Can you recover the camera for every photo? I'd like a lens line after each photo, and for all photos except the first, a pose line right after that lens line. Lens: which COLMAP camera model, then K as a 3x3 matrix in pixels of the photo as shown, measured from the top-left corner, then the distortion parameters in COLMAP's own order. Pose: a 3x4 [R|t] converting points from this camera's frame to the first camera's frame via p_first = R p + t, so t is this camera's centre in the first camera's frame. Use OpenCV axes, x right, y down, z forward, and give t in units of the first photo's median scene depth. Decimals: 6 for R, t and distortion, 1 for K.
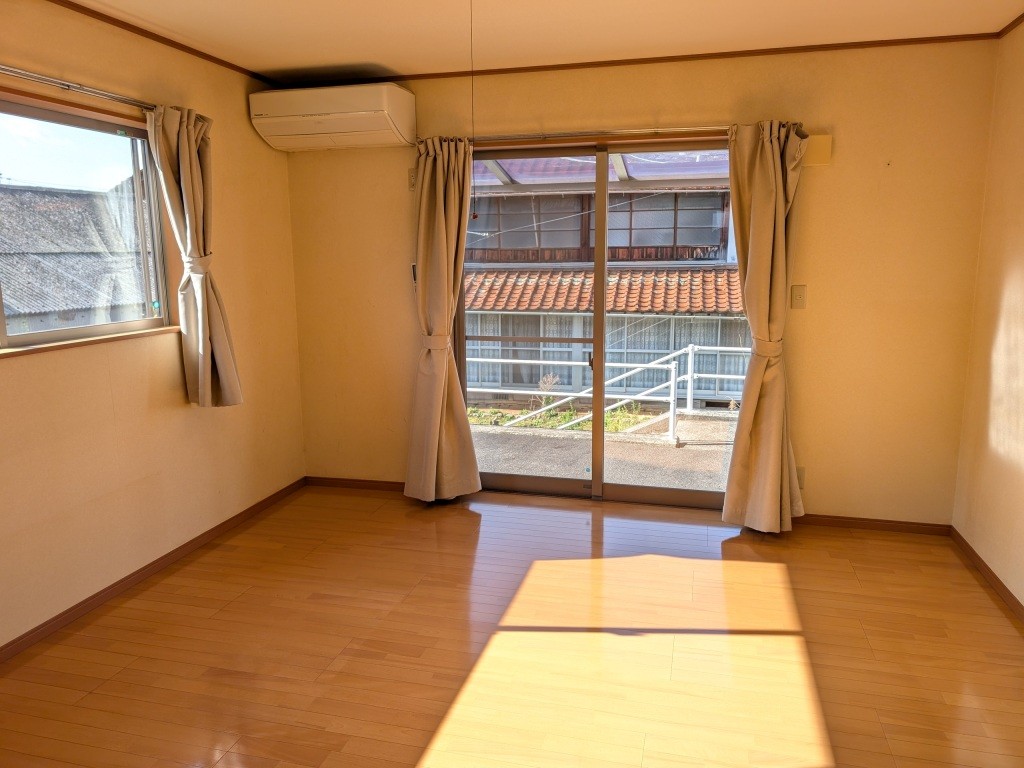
lens RADIAL K [[720.1, 0, 542.4], [0, 720.1, 383.4], [0, 0, 1]] dist [-0.023184, 0.001307]
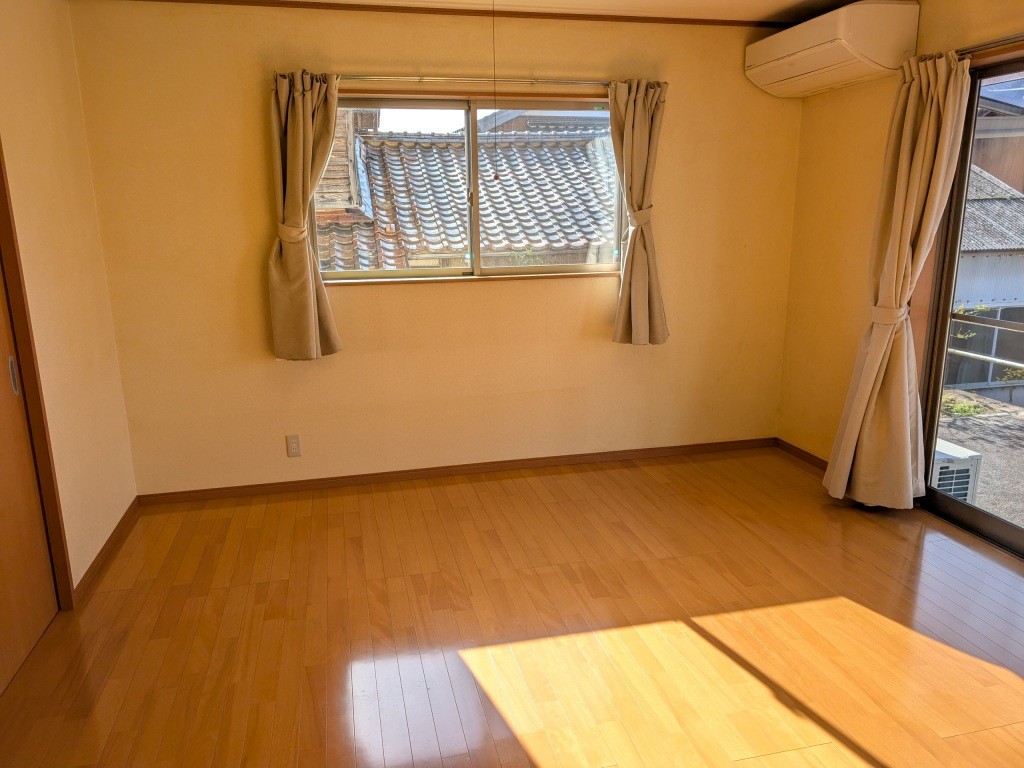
lens RADIAL K [[741.9, 0, 512.0], [0, 741.9, 384.0], [0, 0, 1]] dist [0.006461, -0.002396]
pose [[0.445030, 0.198004, -0.873352, 0.469355], [-0.149032, 0.978025, 0.145794, -0.045545], [0.883028, 0.065275, 0.464759, 0.264023]]
